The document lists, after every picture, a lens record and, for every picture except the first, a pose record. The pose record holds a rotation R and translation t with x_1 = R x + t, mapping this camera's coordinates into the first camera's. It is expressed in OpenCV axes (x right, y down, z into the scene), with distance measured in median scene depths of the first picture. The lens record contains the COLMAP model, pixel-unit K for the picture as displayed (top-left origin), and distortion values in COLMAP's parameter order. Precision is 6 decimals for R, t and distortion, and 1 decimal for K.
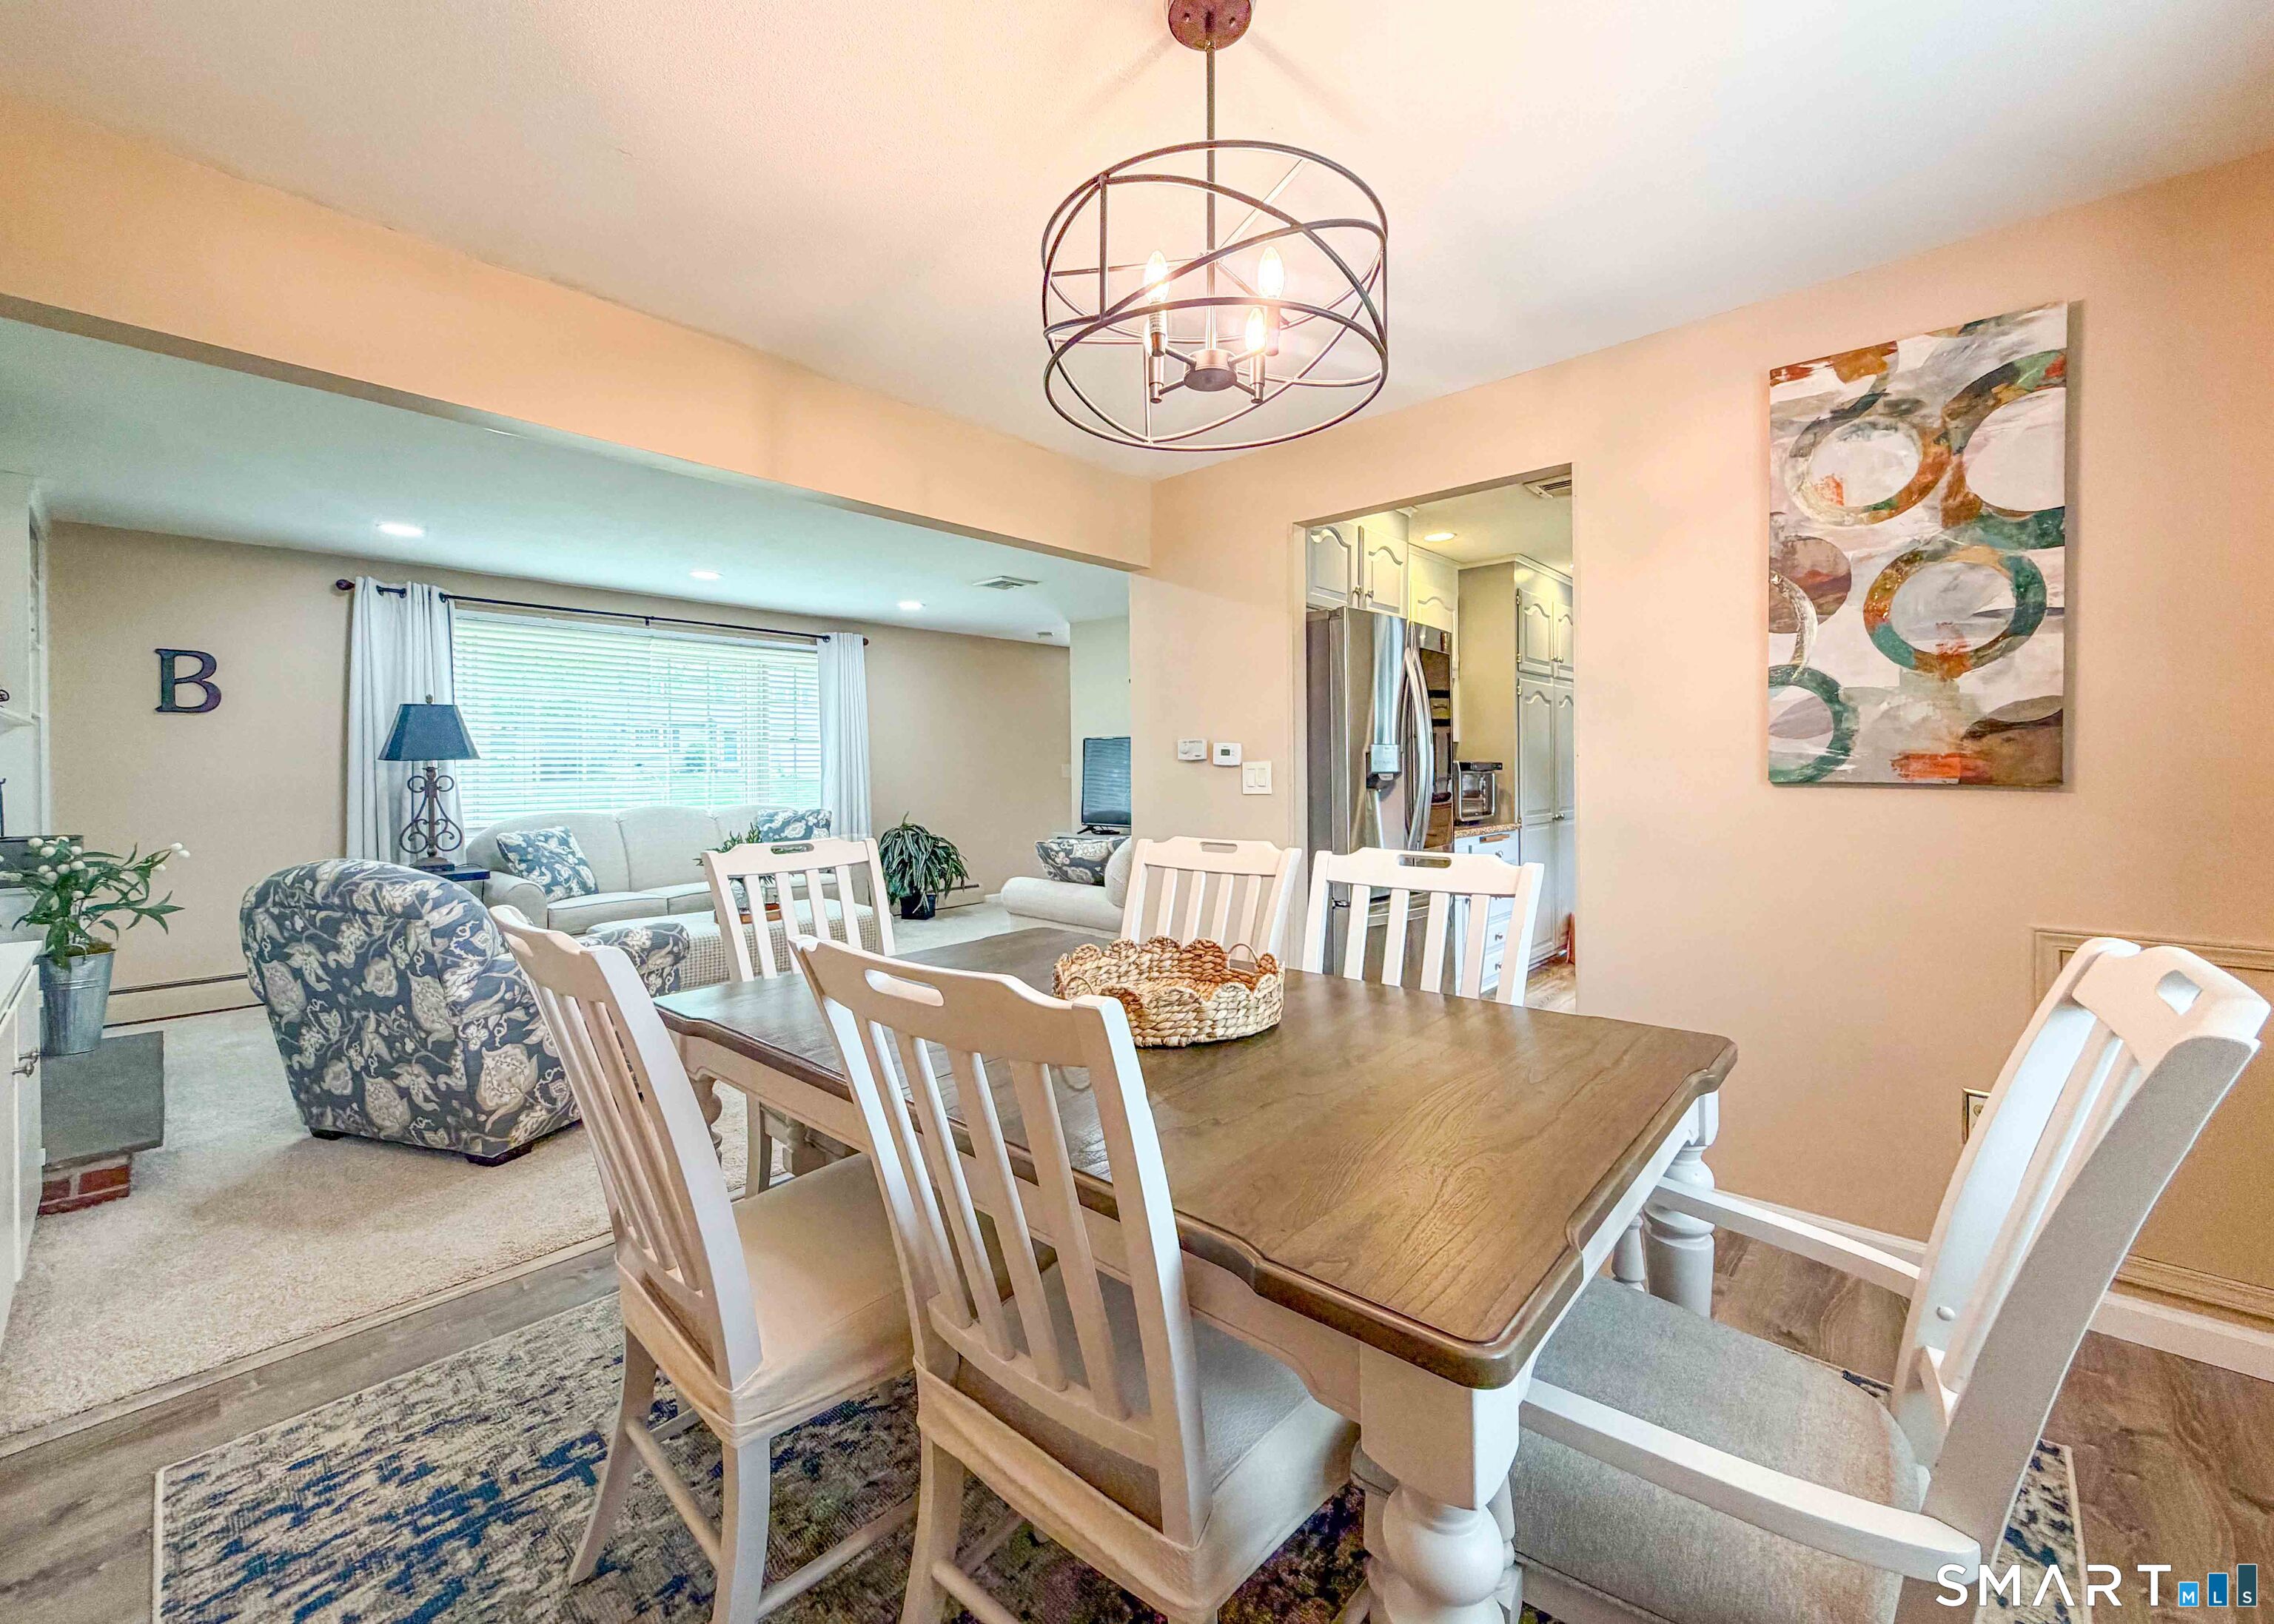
lens RADIAL K [[909.6, 0, 1129.7], [0, 909.6, 770.5], [0, 0, 1]] dist [-0.001153, -0.000123]
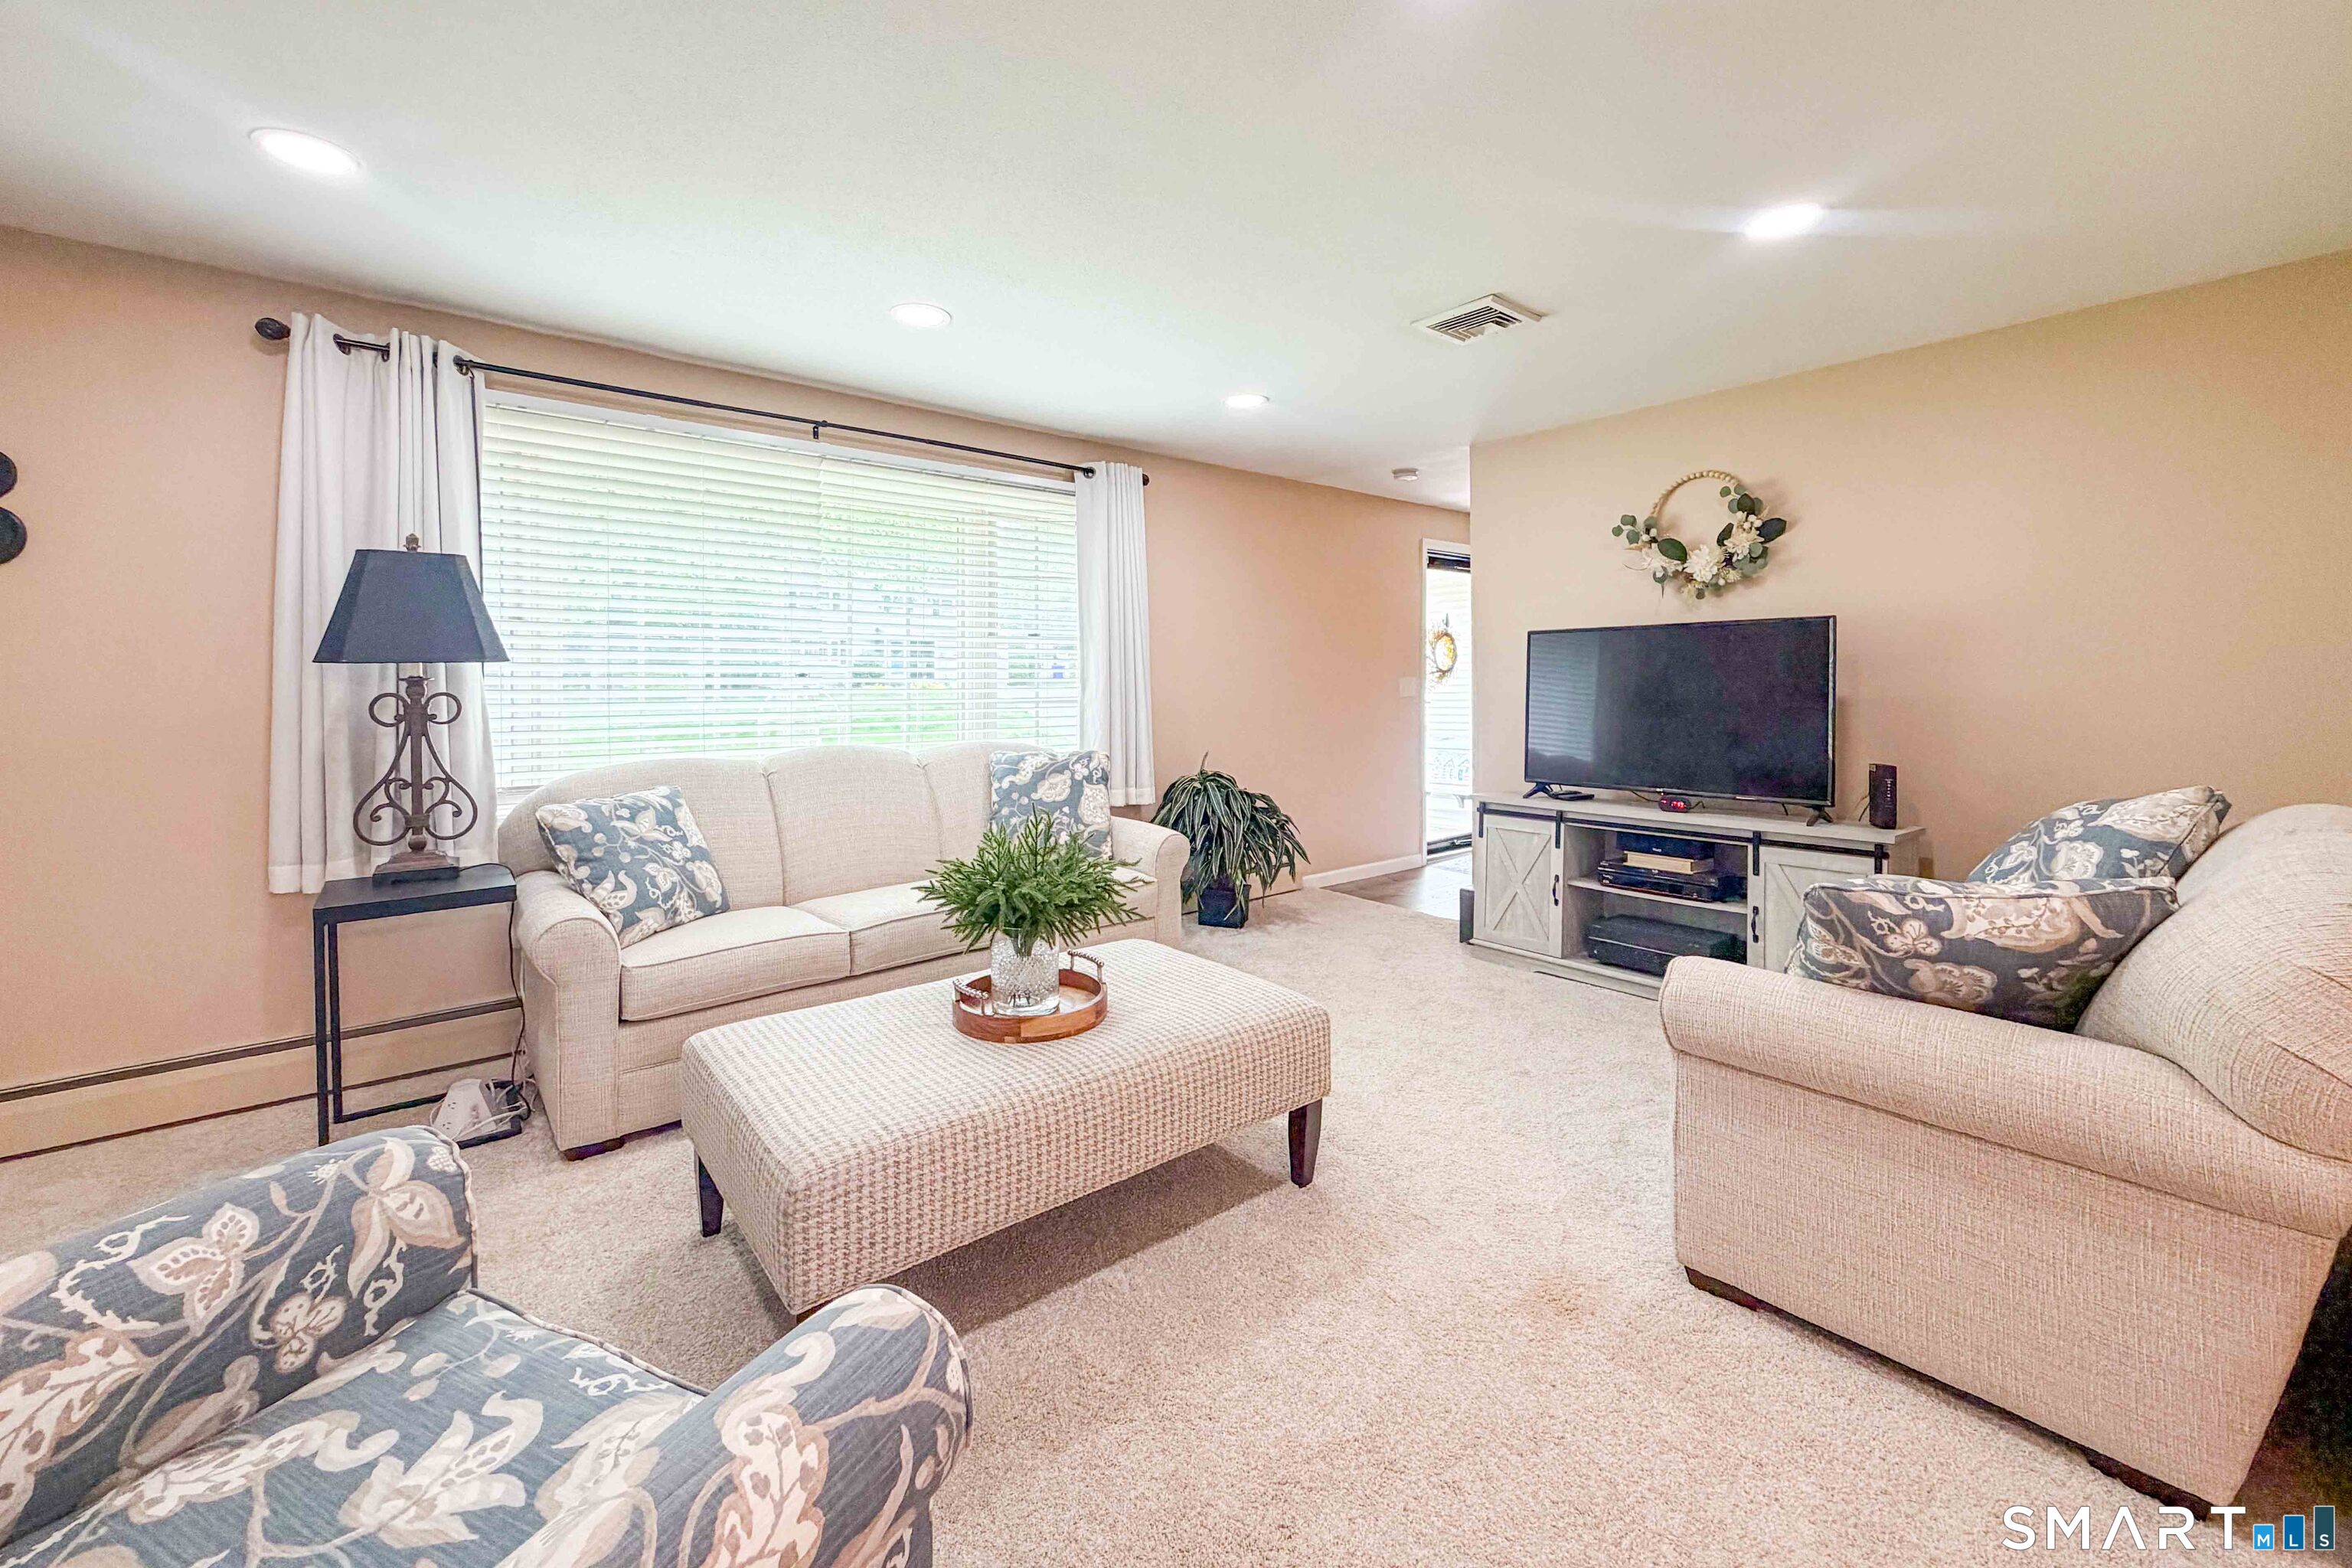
lens RADIAL K [[938.7, 0, 1165.2], [0, 938.7, 684.4], [0, 0, 1]] dist [-0.002032, -0.000257]
pose [[0.991026, 0.003688, -0.133622, -0.259104], [-0.003753, 0.999993, -0.000235, -0.000776], [0.133620, 0.000735, 0.991032, 0.493754]]
